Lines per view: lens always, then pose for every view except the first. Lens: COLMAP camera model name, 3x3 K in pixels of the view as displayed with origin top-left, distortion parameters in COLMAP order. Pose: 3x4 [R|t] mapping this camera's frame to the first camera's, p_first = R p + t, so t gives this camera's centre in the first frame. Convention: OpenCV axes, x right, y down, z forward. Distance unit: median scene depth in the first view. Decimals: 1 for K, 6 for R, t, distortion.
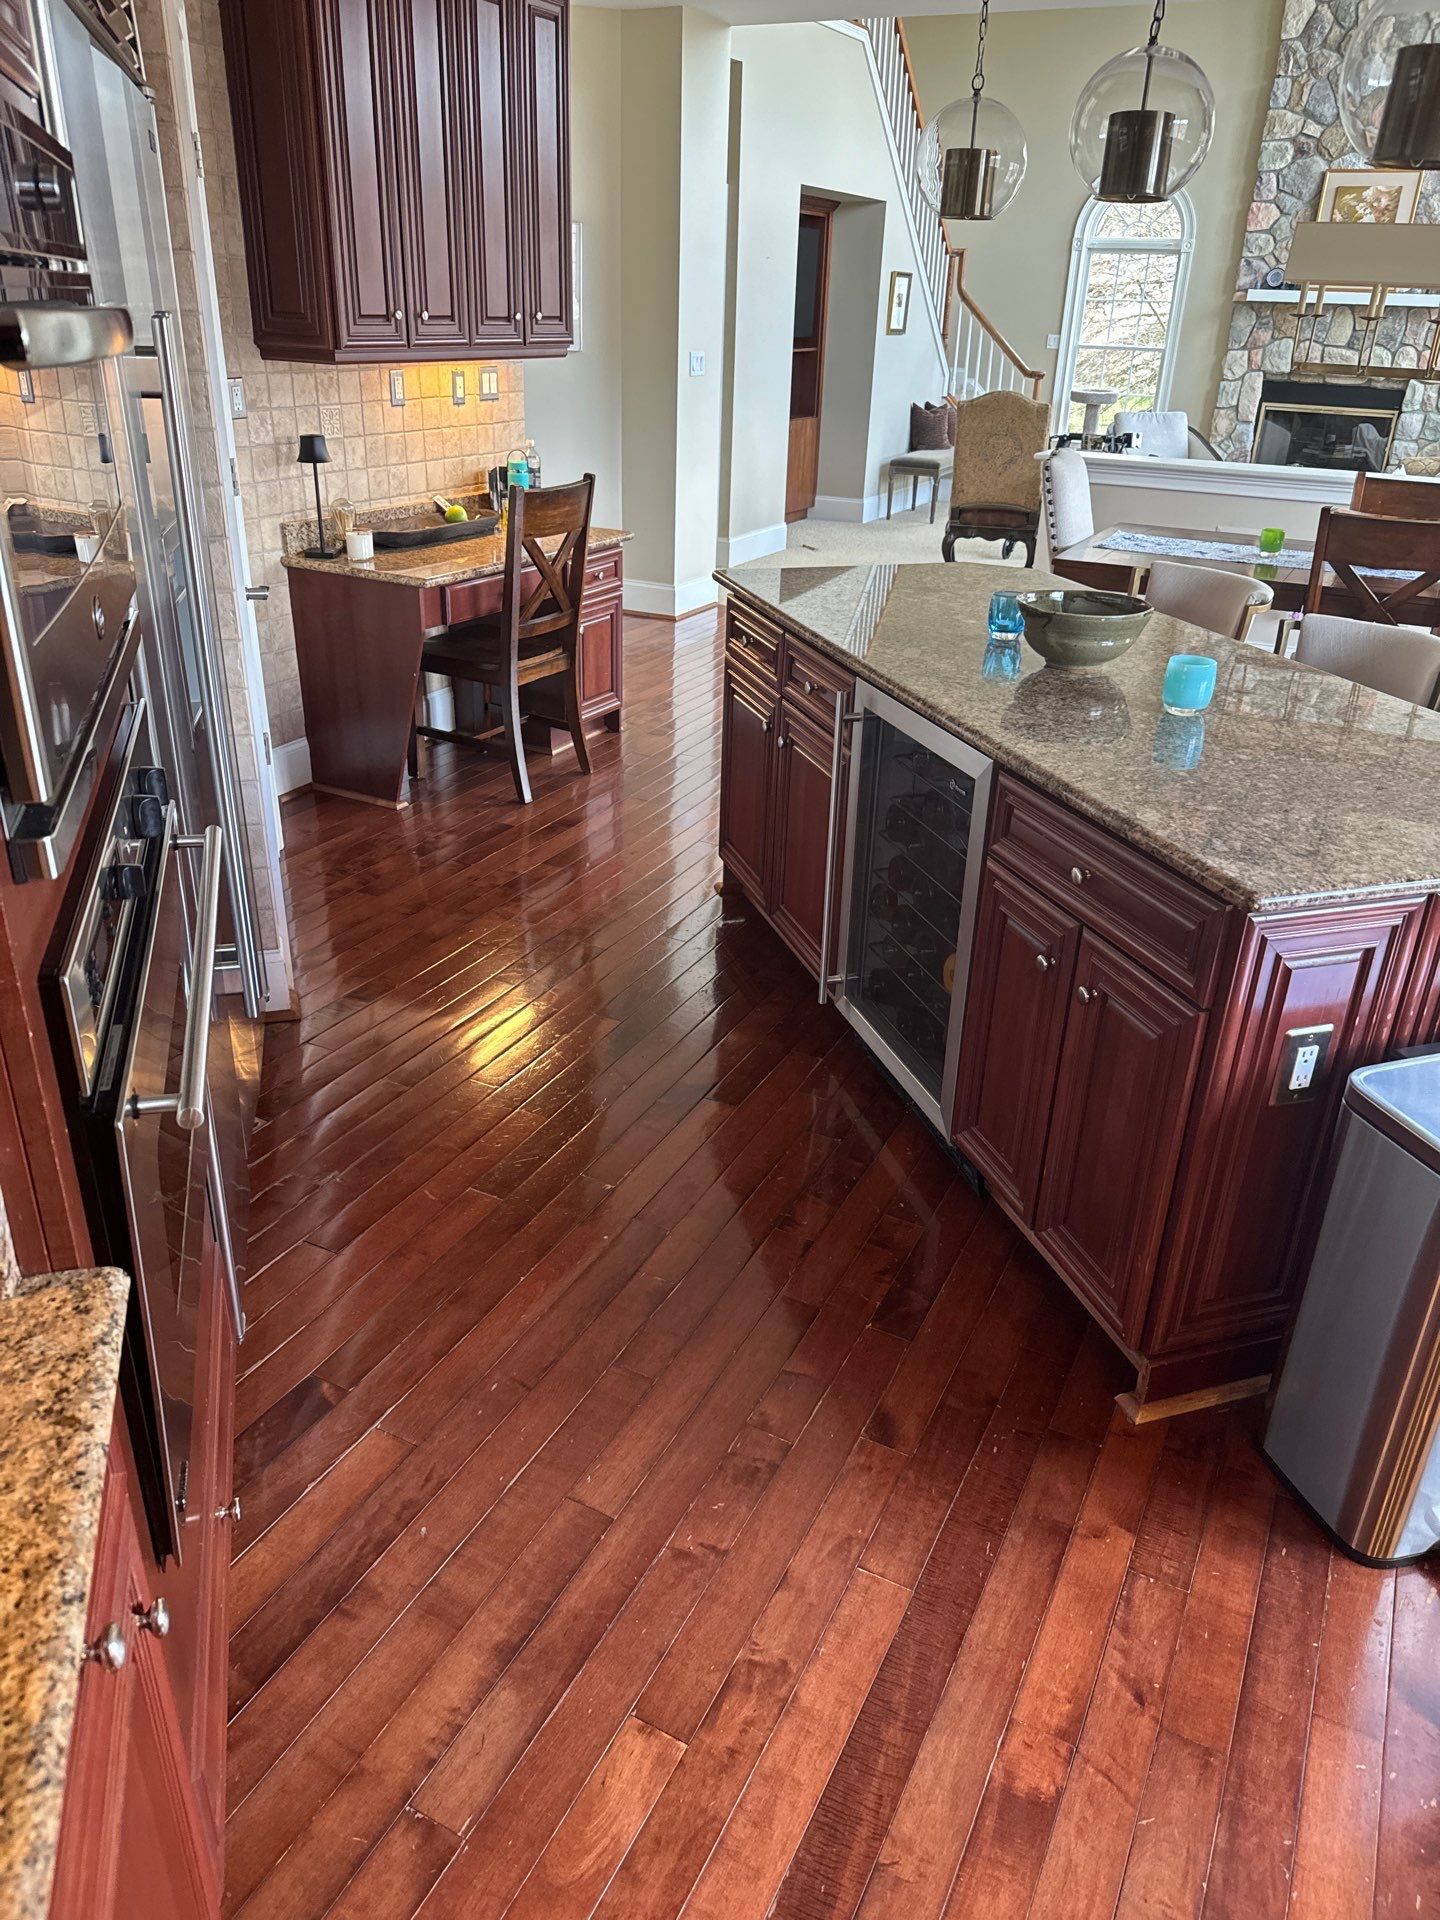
lens RADIAL K [[1344.5, 0, 704.8], [0, 1344.5, 972.6], [0, 0, 1]] dist [0.032761, -0.039014]
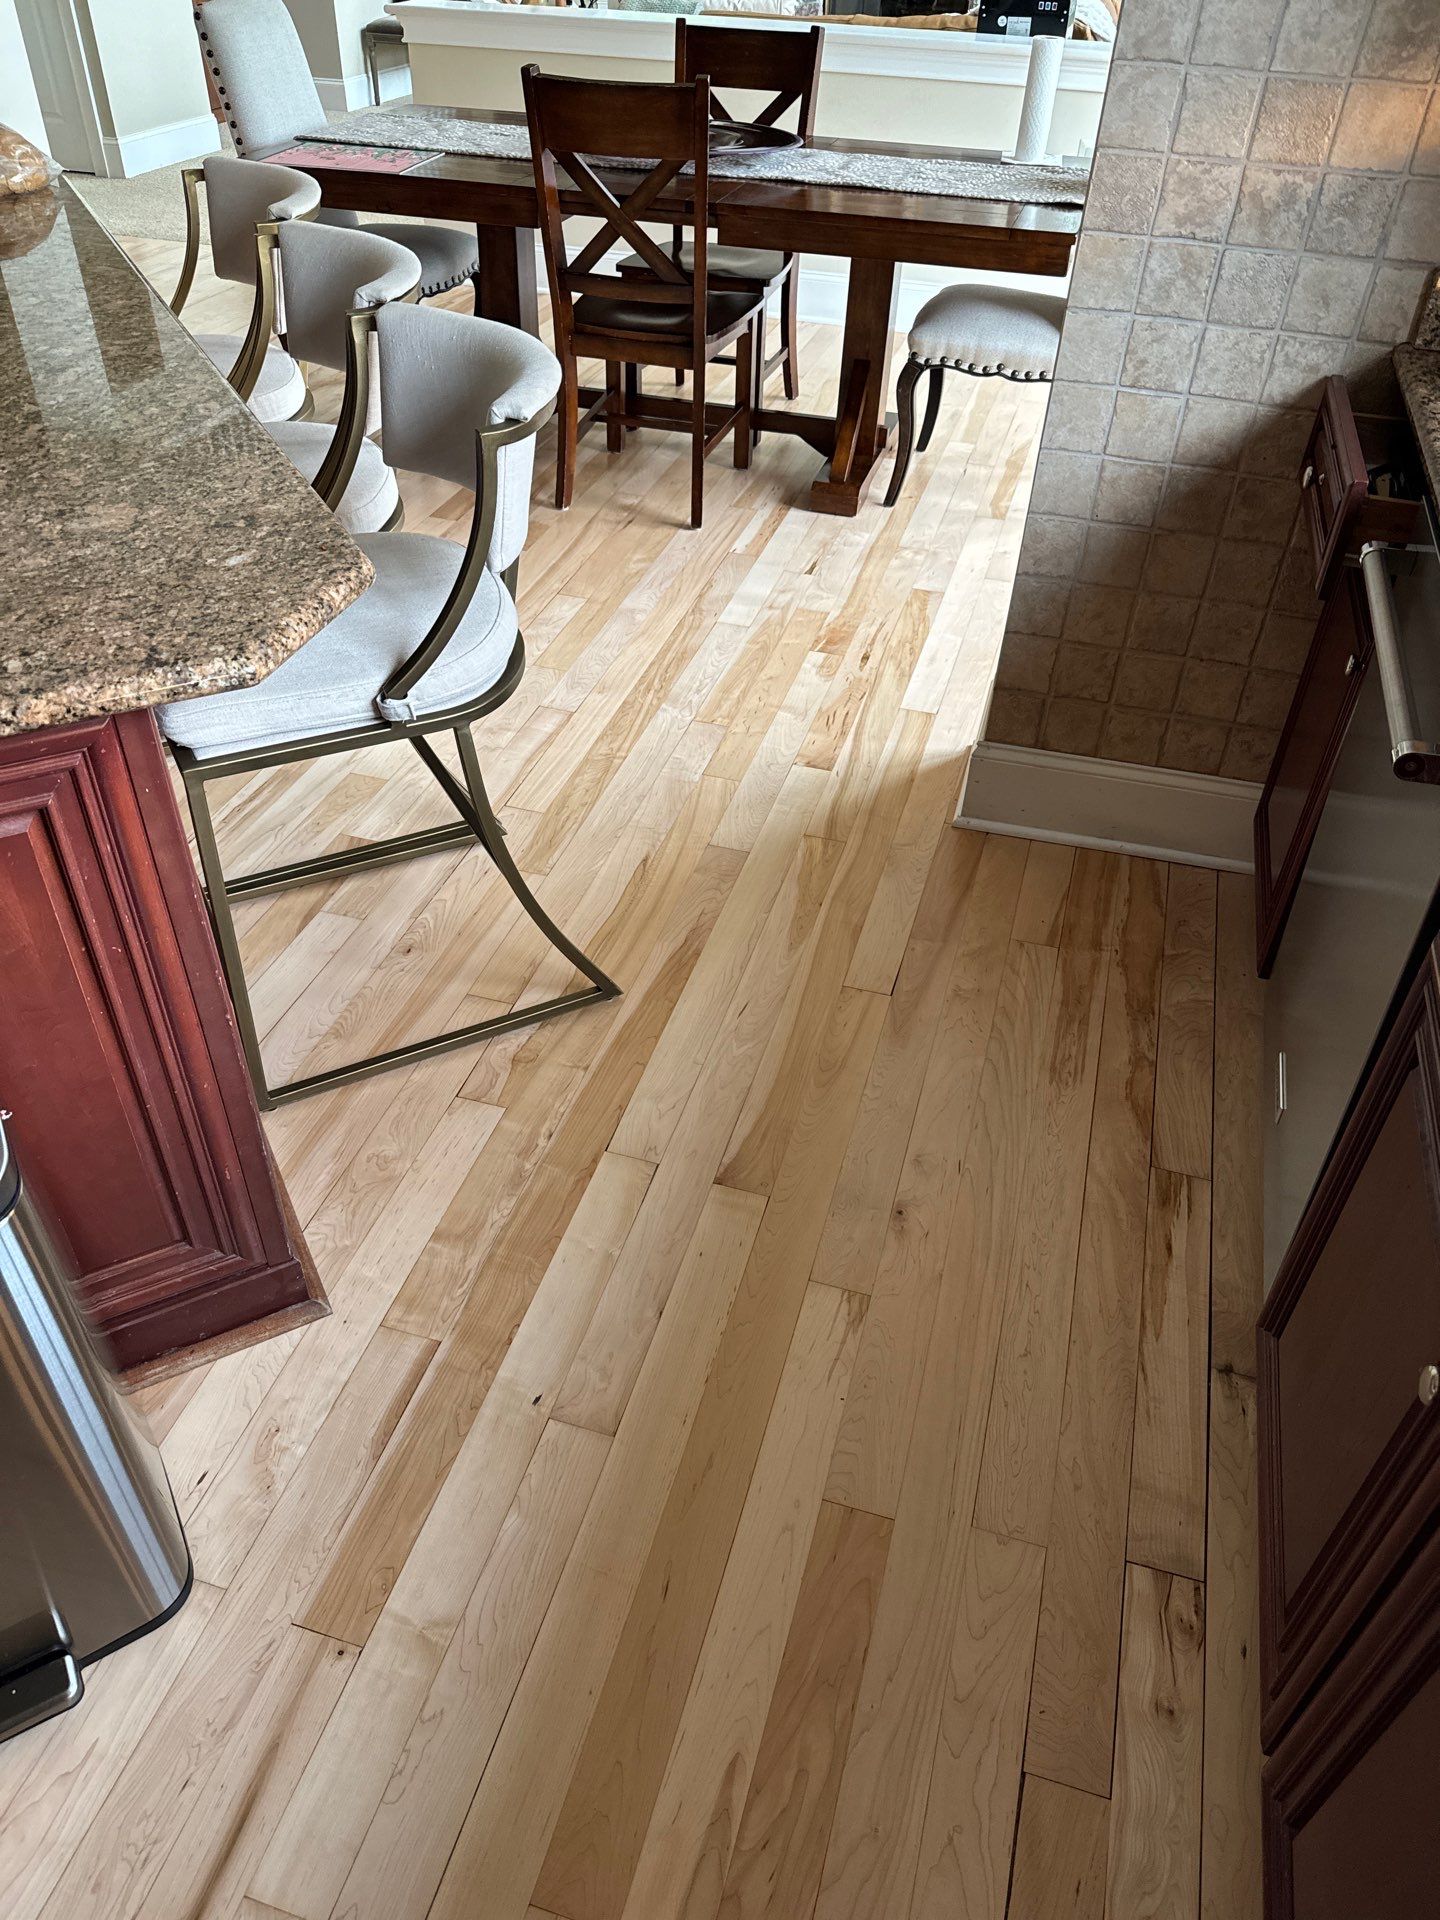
lens RADIAL K [[1344.5, 0, 726.1], [0, 1344.5, 954.3], [0, 0, 1]] dist [0.032761, -0.039014]
pose [[0.981382, -0.121867, 0.148453, 0.744453], [0.083998, 0.967411, 0.238872, -0.086250], [-0.172725, -0.221955, 0.959636, 0.323561]]
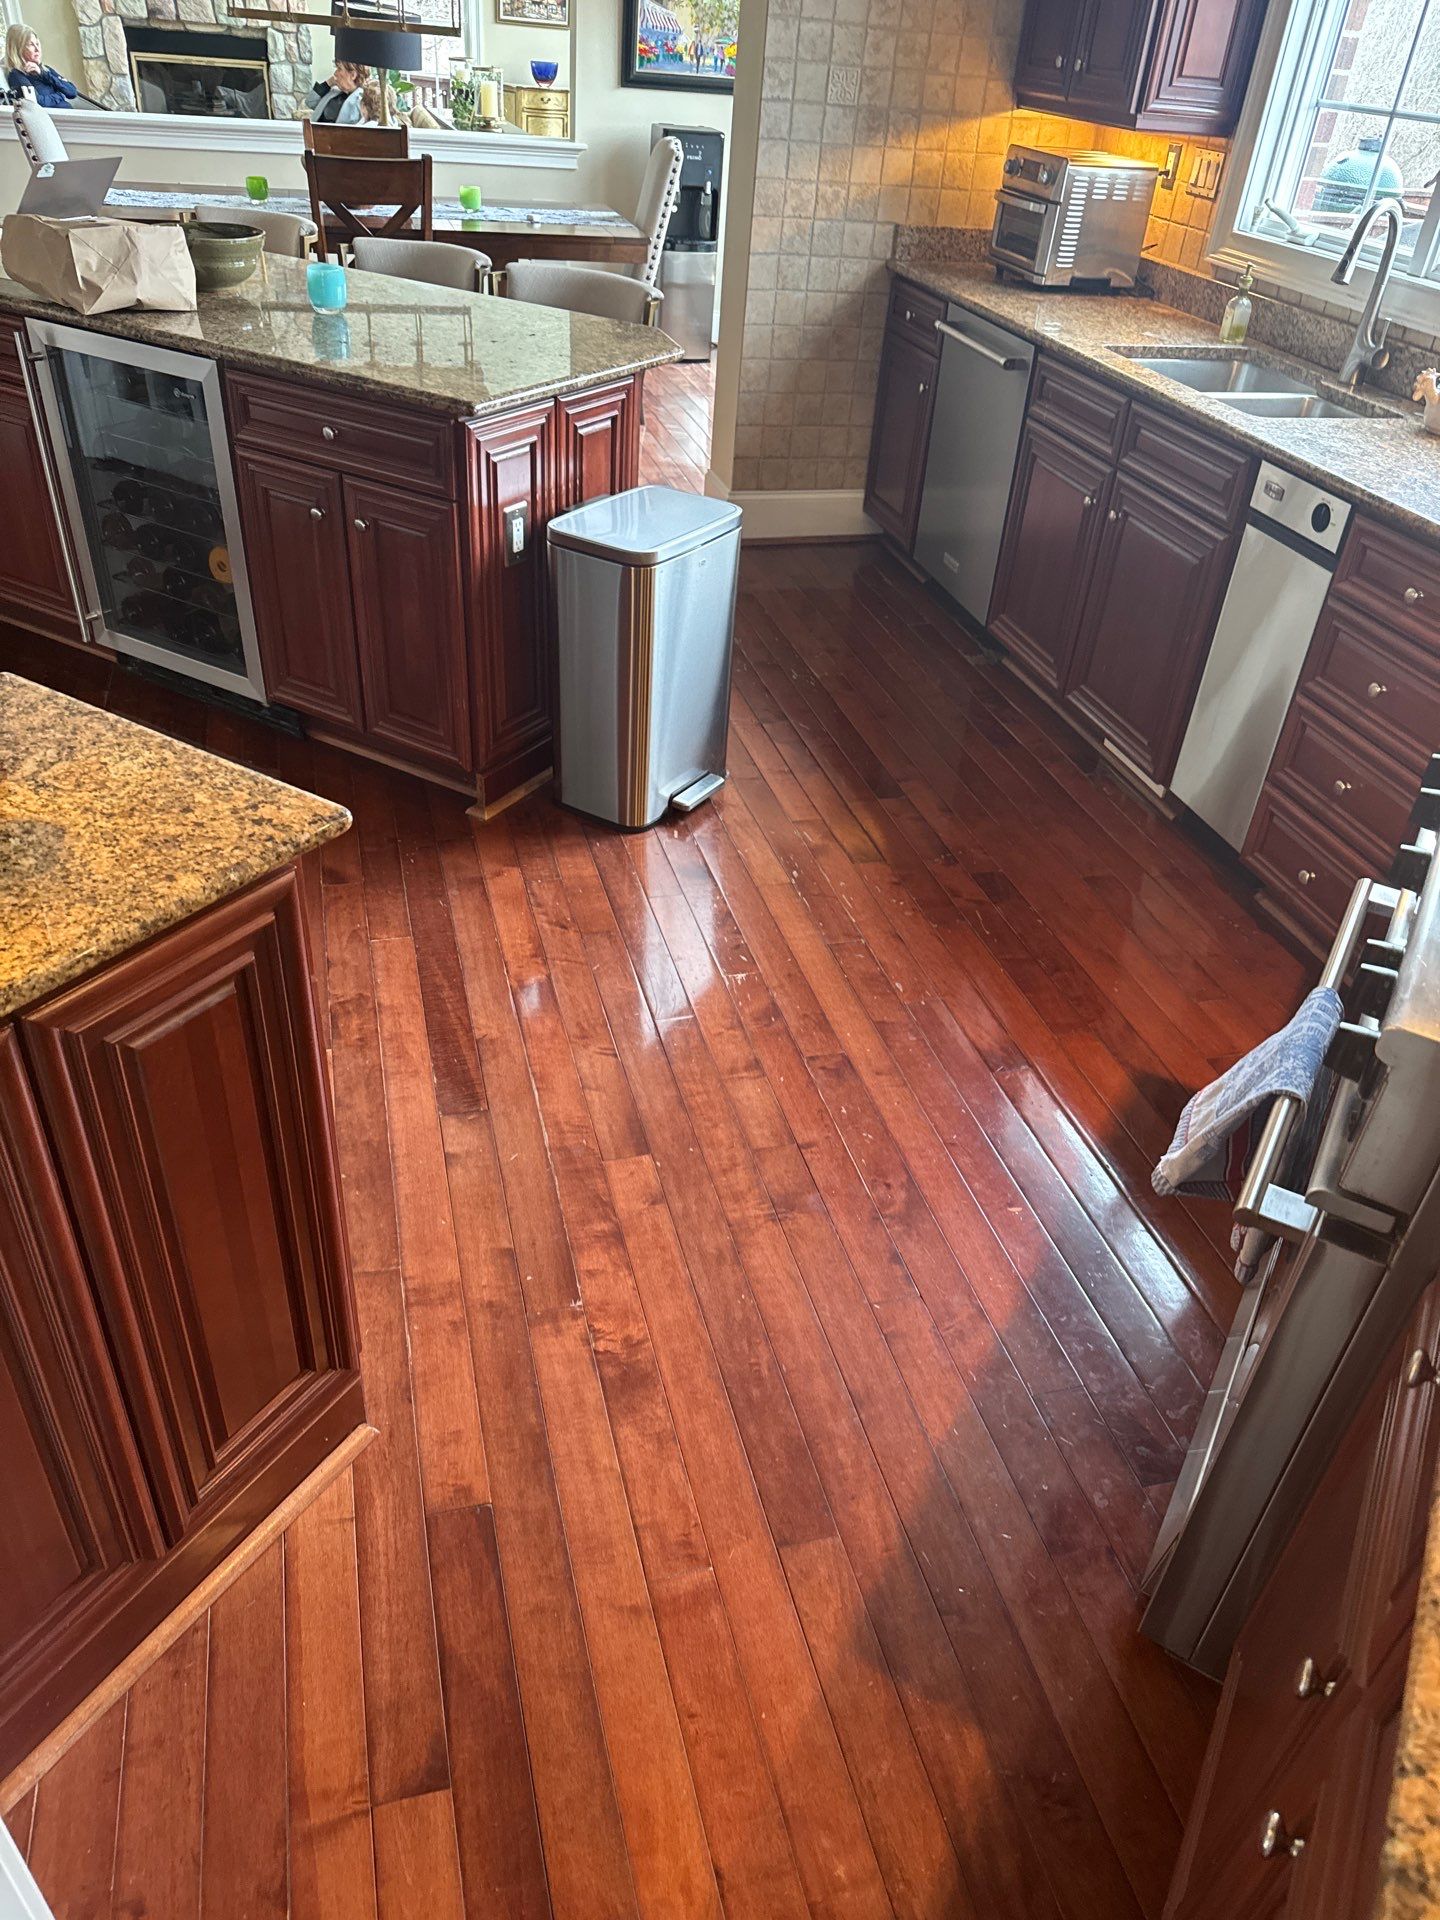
lens RADIAL K [[1344.5, 0, 746.8], [0, 1344.5, 967.3], [0, 0, 1]] dist [0.032761, -0.039014]
pose [[0.729483, -0.374310, 0.572492, -0.358689], [0.255633, 0.925521, 0.279396, 0.138326], [-0.634434, -0.057467, 0.770838, -0.308140]]
